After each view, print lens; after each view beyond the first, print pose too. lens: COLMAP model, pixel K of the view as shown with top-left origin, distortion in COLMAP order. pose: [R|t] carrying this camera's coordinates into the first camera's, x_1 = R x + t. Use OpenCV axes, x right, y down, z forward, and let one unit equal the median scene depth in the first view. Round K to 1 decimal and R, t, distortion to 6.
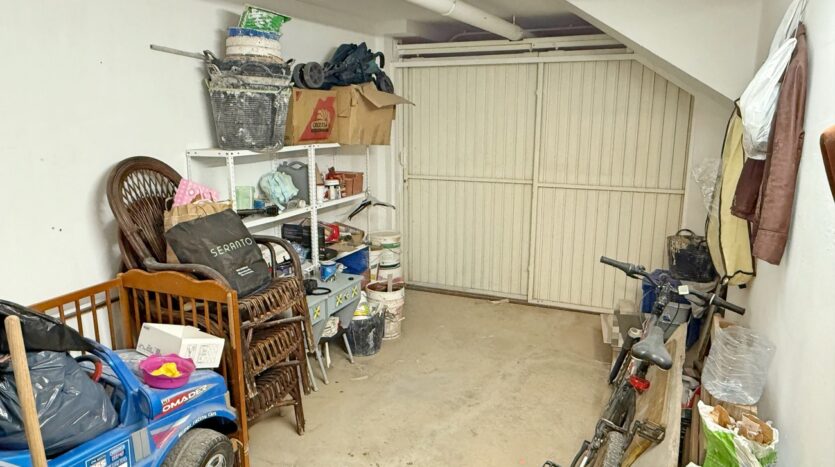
lens RADIAL K [[565.9, 0, 417.5], [0, 565.9, 233.5], [0, 0, 1]] dist [-0.003602, 0.000828]
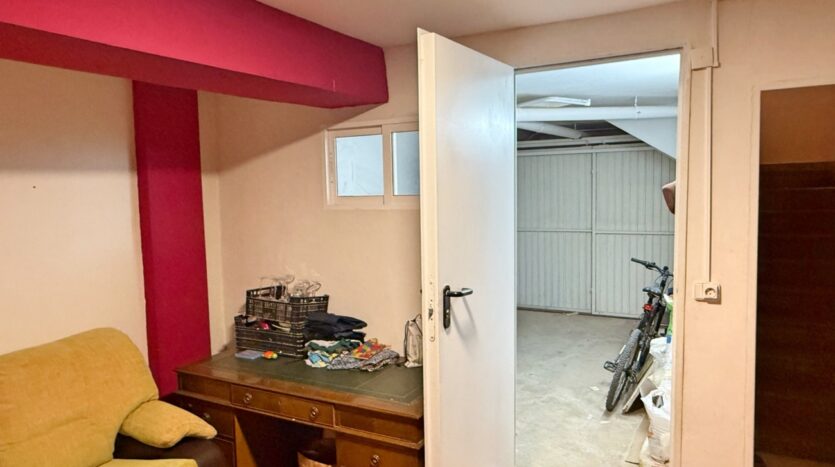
lens RADIAL K [[565.9, 0, 417.5], [0, 565.9, 233.5], [0, 0, 1]] dist [-0.003602, 0.000828]
pose [[0.995375, -0.015240, -0.094850, -0.111974], [0.002542, 0.991169, -0.132579, 0.112602], [0.096033, 0.131724, 0.986624, -0.511306]]
